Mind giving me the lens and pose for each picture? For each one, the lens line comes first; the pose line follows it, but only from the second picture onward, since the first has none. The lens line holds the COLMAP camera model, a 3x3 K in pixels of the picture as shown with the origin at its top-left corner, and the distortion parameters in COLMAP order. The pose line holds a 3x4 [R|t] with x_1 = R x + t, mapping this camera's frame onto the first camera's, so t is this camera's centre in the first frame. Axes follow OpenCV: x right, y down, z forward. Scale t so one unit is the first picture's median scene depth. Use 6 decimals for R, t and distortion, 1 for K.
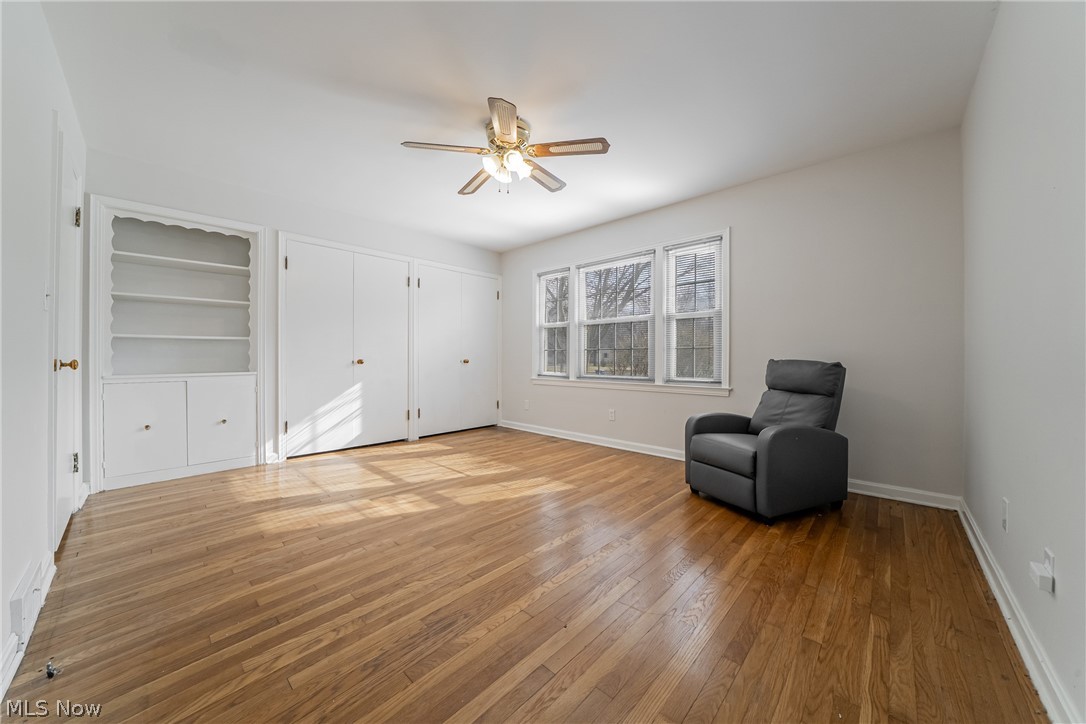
lens RADIAL K [[374.4, 0, 548.4], [0, 374.4, 359.2], [0, 0, 1]] dist [-0.022446, 0.000010]
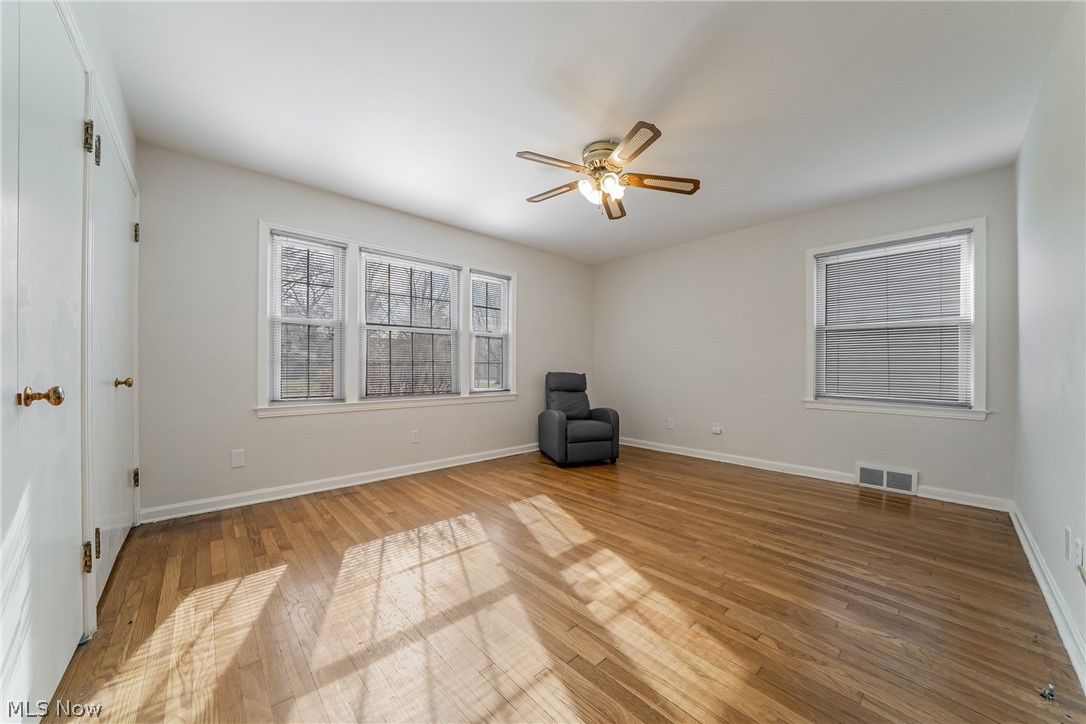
lens RADIAL K [[374.4, 0, 546.1], [0, 374.4, 367.7], [0, 0, 1]] dist [-0.022446, 0.000010]
pose [[0.095876, 0.003165, 0.995388, -1.056893], [0.003483, 0.999988, -0.003515, -0.013390], [-0.995387, 0.003804, 0.095864, 0.964163]]
